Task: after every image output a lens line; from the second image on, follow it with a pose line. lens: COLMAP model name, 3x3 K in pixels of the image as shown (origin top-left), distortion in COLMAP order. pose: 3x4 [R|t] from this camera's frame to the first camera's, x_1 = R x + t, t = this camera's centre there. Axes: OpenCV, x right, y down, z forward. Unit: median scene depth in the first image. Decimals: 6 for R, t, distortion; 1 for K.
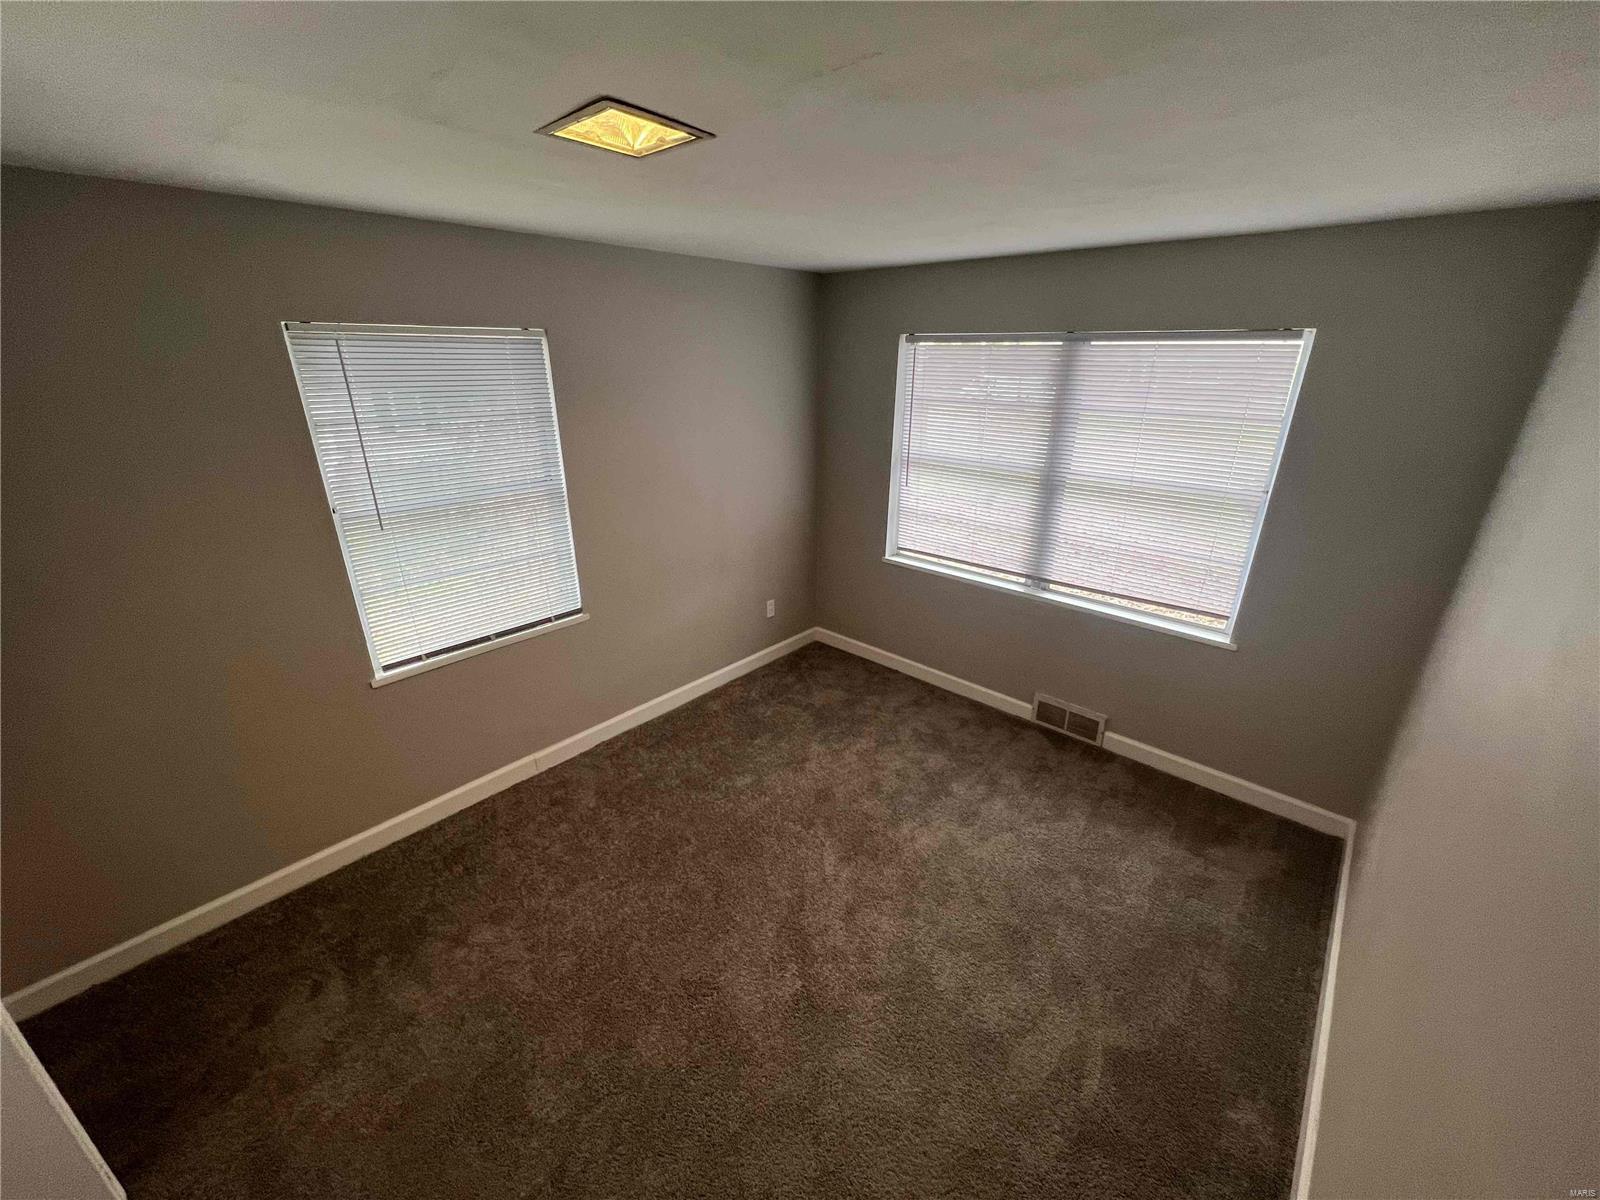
lens RADIAL K [[638.8, 0, 800.0], [0, 638.8, 600.0], [0, 0, 1]] dist [-0.000080, -0.000320]
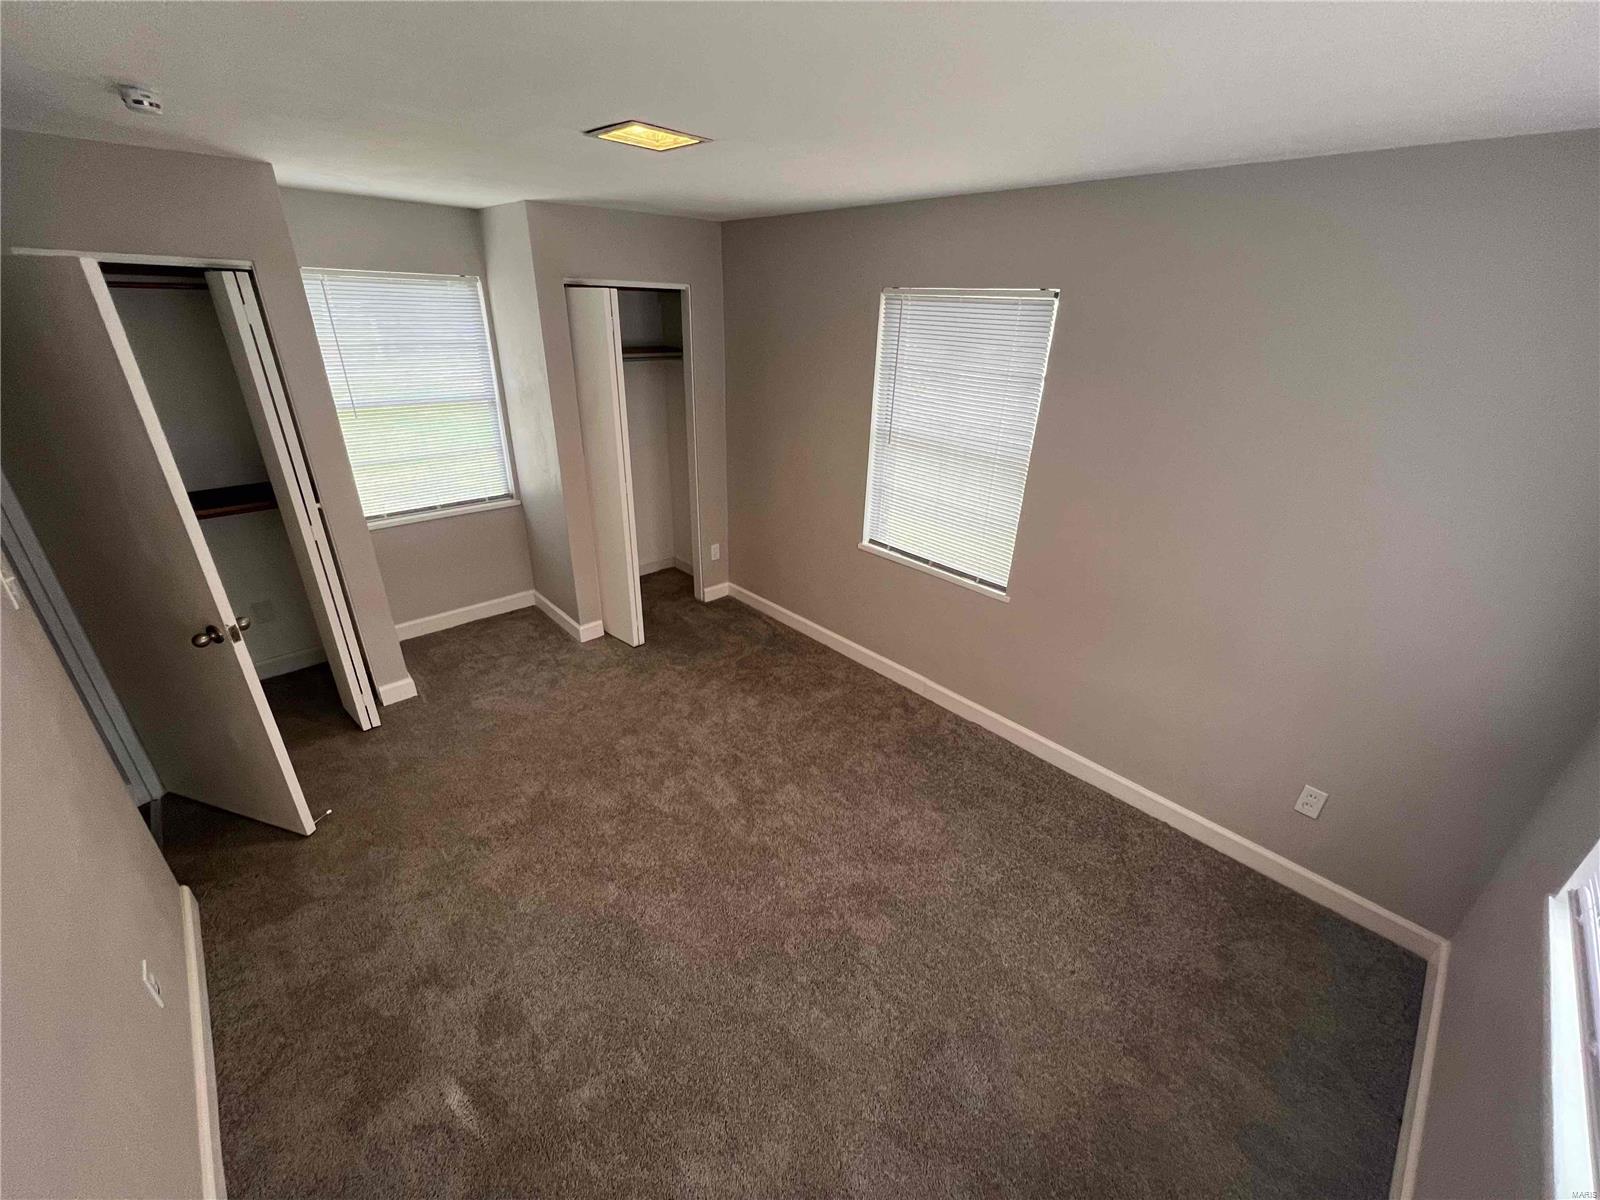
lens RADIAL K [[638.8, 0, 800.0], [0, 638.8, 600.0], [0, 0, 1]] dist [-0.000080, -0.000320]
pose [[-0.084188, 0.409716, -0.908320, 0.712191], [-0.392932, 0.824041, 0.408119, -0.307676], [0.915706, 0.391267, 0.091616, 0.812396]]
